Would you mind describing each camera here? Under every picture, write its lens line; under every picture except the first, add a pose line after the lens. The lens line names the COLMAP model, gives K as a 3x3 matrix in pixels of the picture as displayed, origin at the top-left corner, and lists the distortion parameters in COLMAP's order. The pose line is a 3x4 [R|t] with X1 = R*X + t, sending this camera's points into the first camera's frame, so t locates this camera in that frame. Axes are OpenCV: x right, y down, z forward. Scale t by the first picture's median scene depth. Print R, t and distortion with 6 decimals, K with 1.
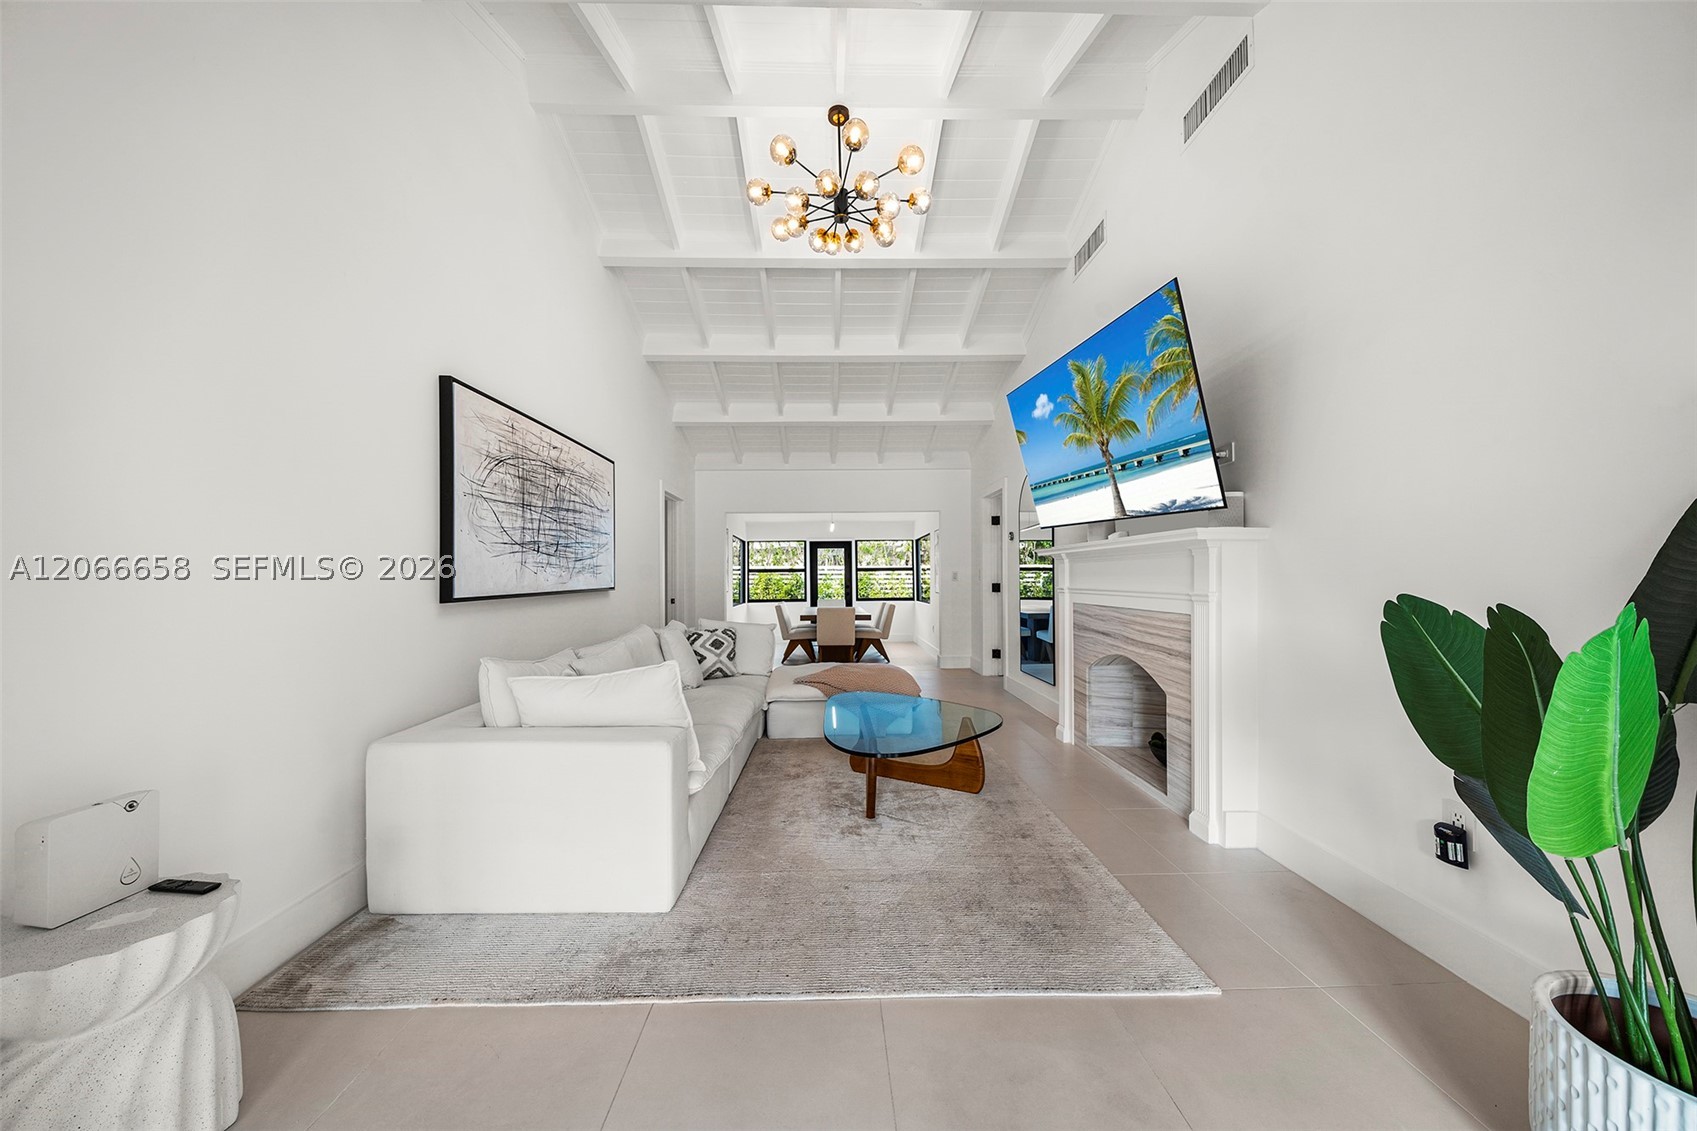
lens RADIAL K [[575.4, 0, 838.3], [0, 575.4, 572.6], [0, 0, 1]] dist [-0.023787, 0.000022]
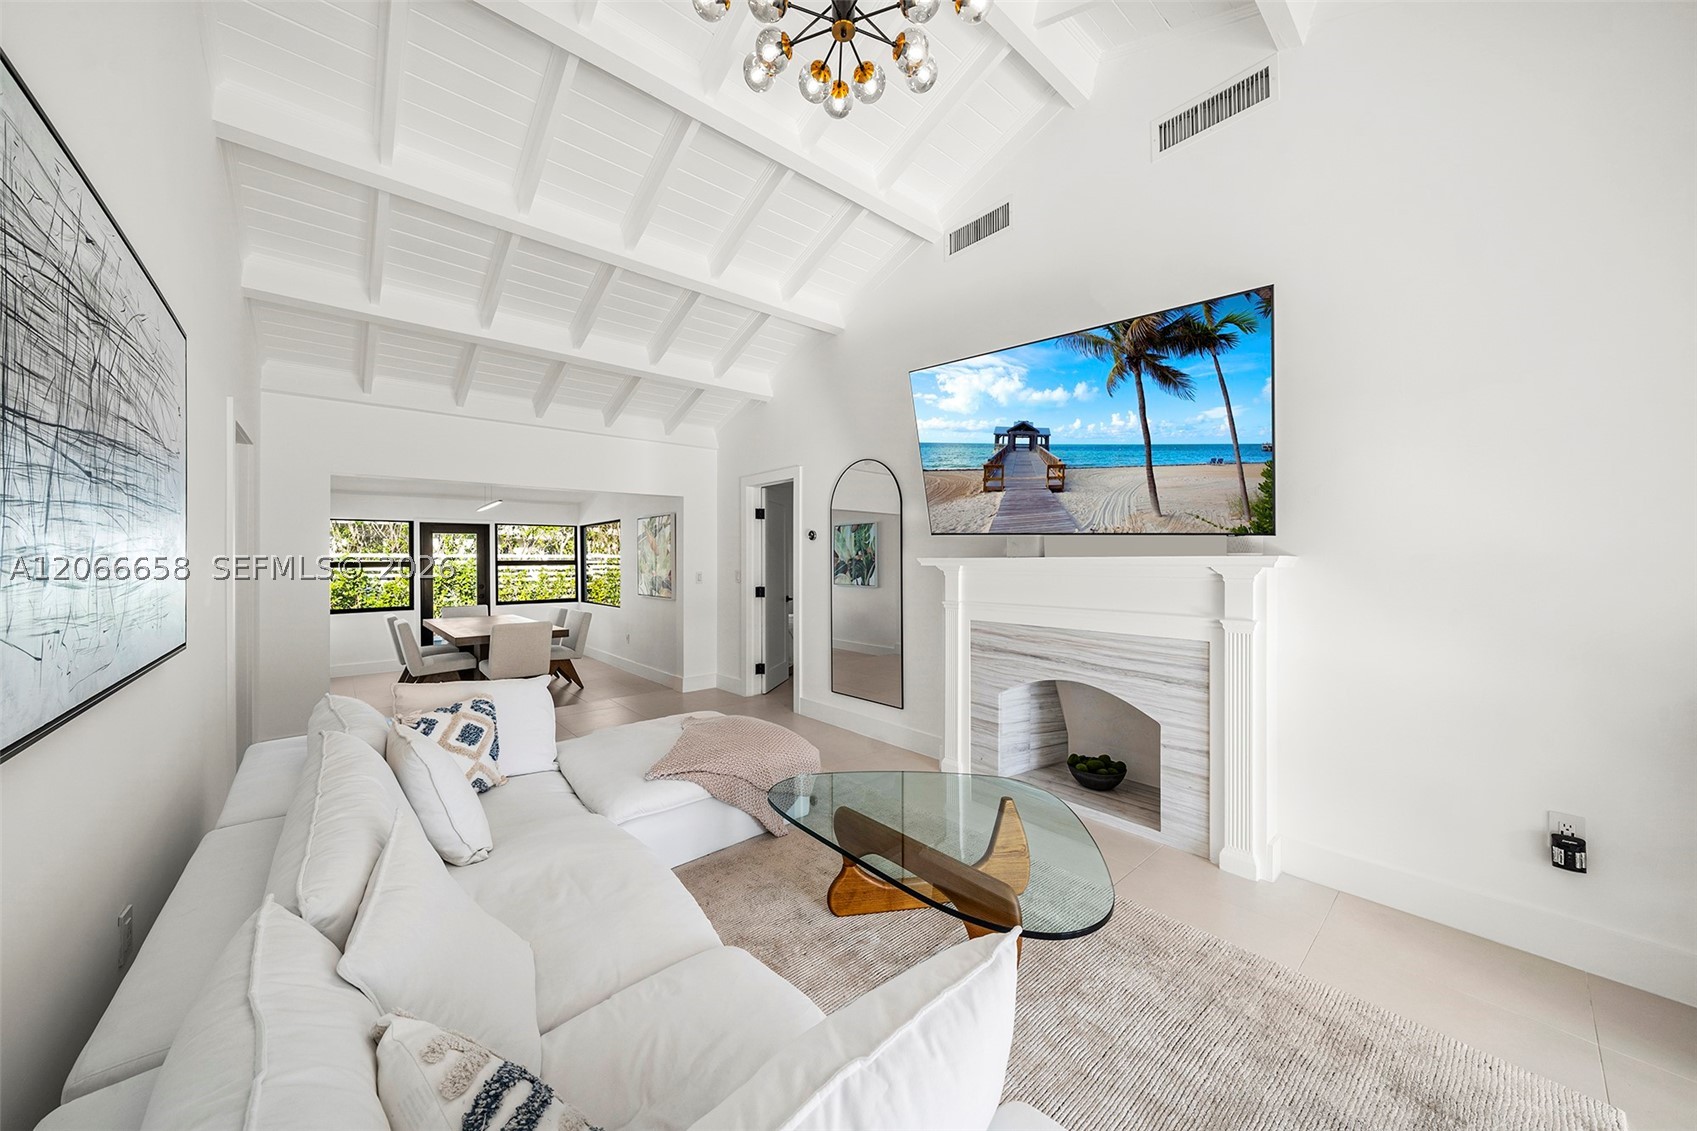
lens RADIAL K [[584.1, 0, 839.1], [0, 584.1, 556.8], [0, 0, 1]] dist [-0.001428, -0.000036]
pose [[0.766839, 0.008320, 0.641785, -0.383189], [-0.007622, 0.999964, -0.003856, -0.047866], [-0.641794, -0.001934, 0.766875, 0.492491]]
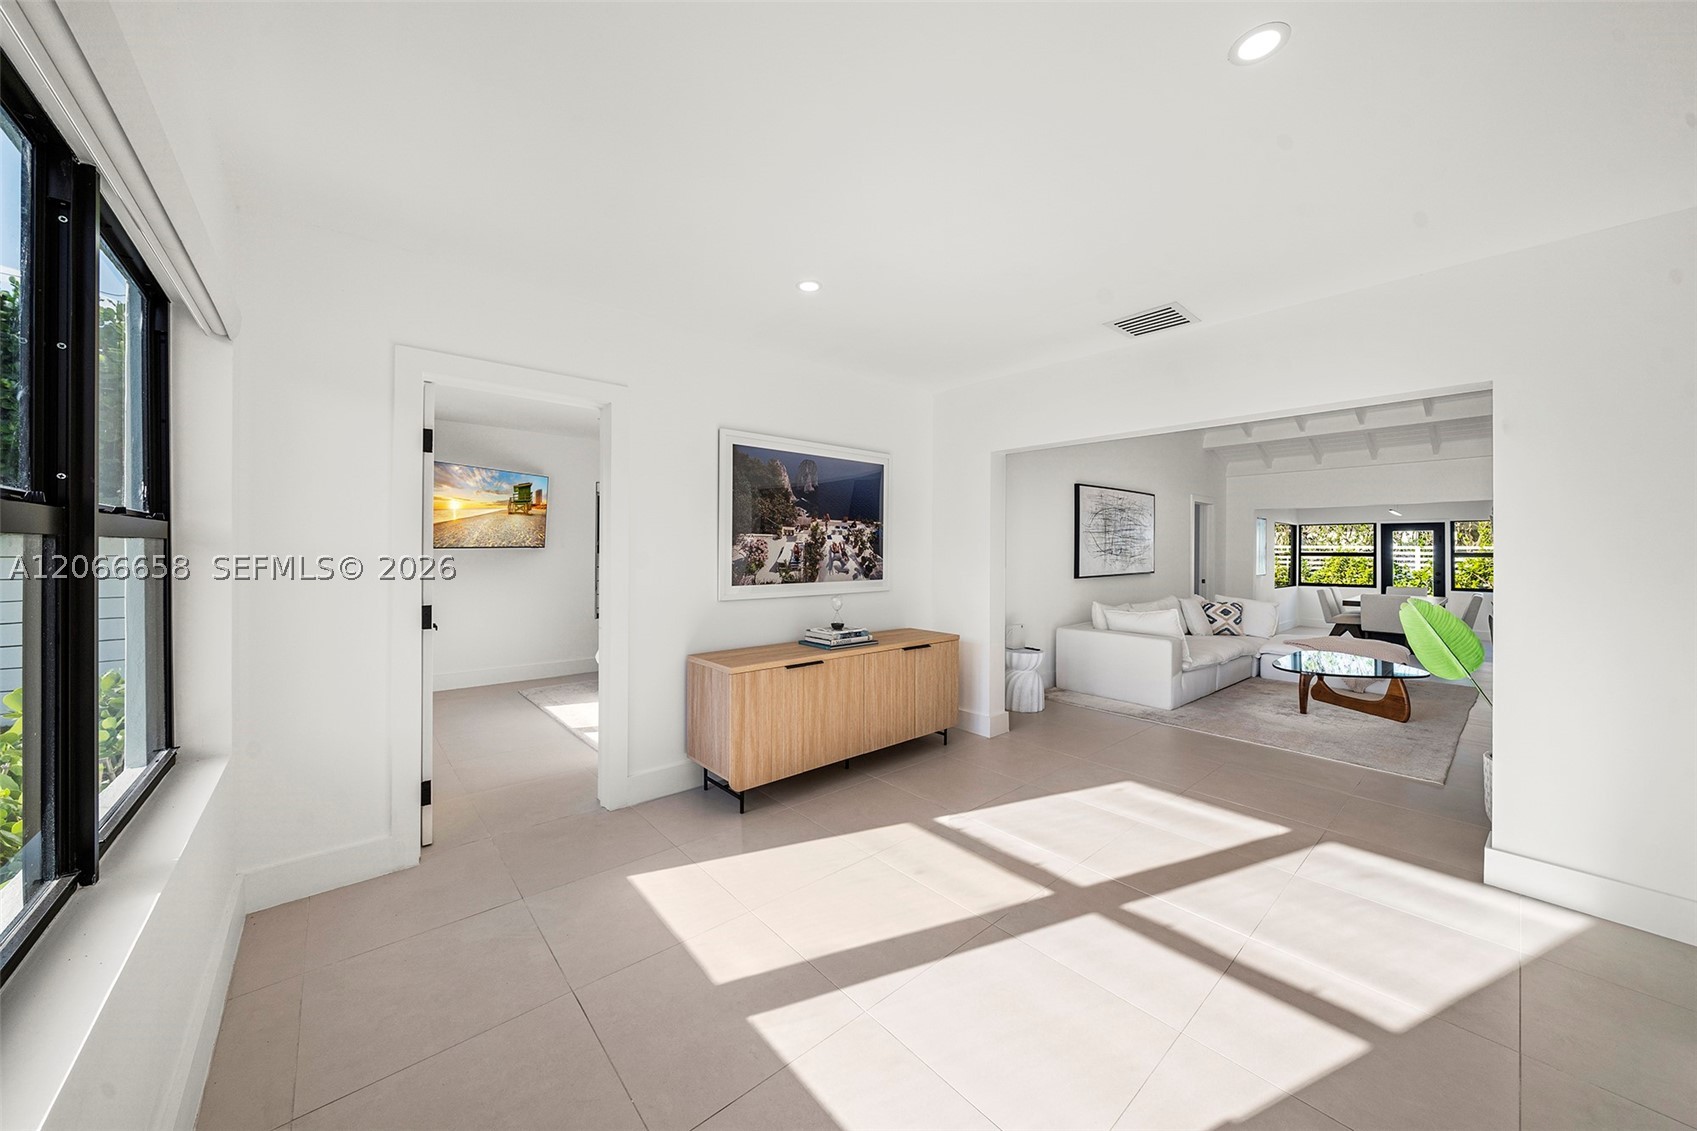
lens RADIAL K [[589.2, 0, 843.7], [0, 589.2, 560.9], [0, 0, 1]] dist [-0.000147, 0.000011]
pose [[0.644583, 0.021816, -0.764223, 0.408808], [-0.001590, 0.999629, 0.027195, -0.062997], [0.764533, -0.016315, 0.644379, -0.961407]]
